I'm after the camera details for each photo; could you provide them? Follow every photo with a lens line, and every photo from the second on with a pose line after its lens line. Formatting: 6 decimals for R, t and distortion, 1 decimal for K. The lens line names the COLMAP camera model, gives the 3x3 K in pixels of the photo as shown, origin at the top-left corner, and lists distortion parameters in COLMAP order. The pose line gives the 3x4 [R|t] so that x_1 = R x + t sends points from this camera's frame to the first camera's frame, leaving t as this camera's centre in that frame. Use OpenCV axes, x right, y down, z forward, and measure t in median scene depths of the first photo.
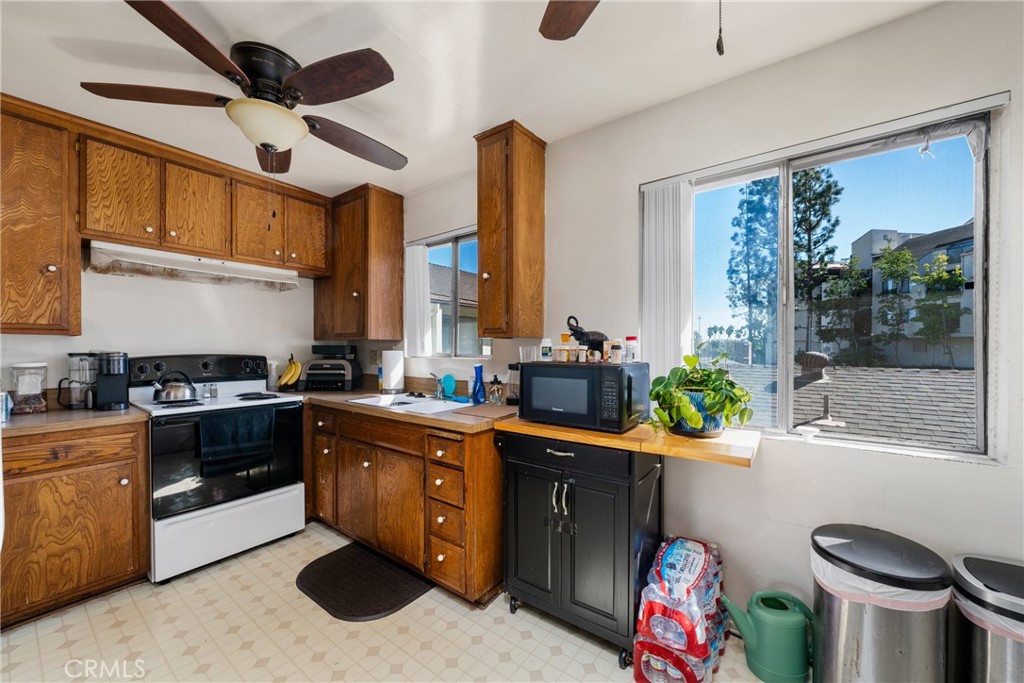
lens RADIAL K [[387.7, 0, 517.7], [0, 387.7, 349.4], [0, 0, 1]] dist [-0.007121, -0.000111]
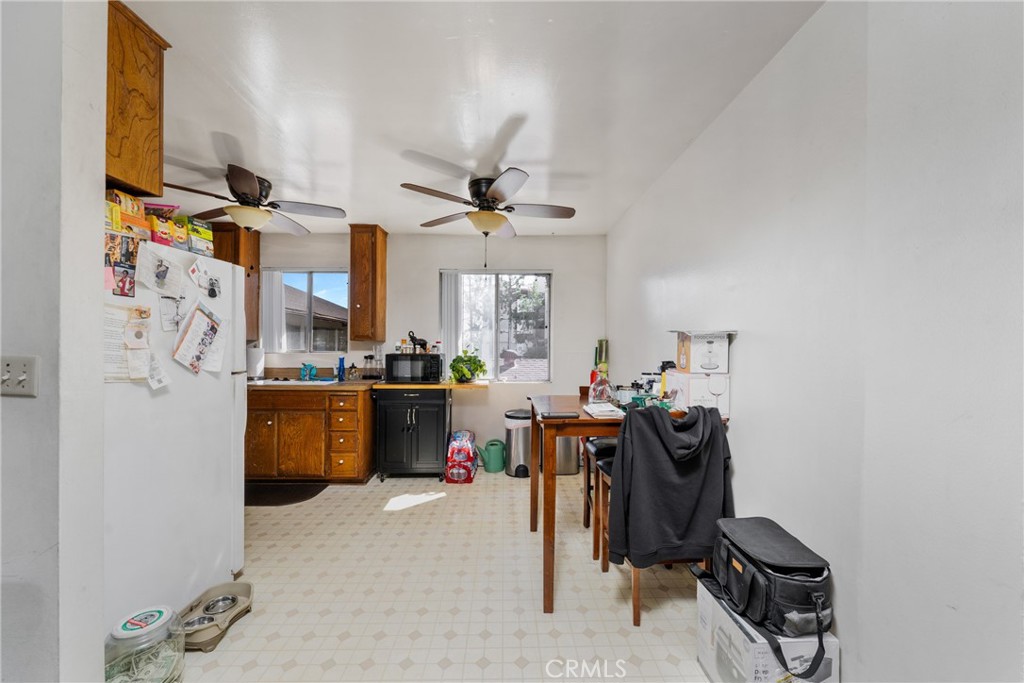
lens RADIAL K [[387.7, 0, 517.7], [0, 387.7, 349.4], [0, 0, 1]] dist [-0.007121, -0.000111]
pose [[0.786561, -0.000545, 0.617513, -0.642931], [-0.000682, 0.999998, 0.001751, 0.006173], [-0.617513, -0.001798, 0.786559, -0.905631]]
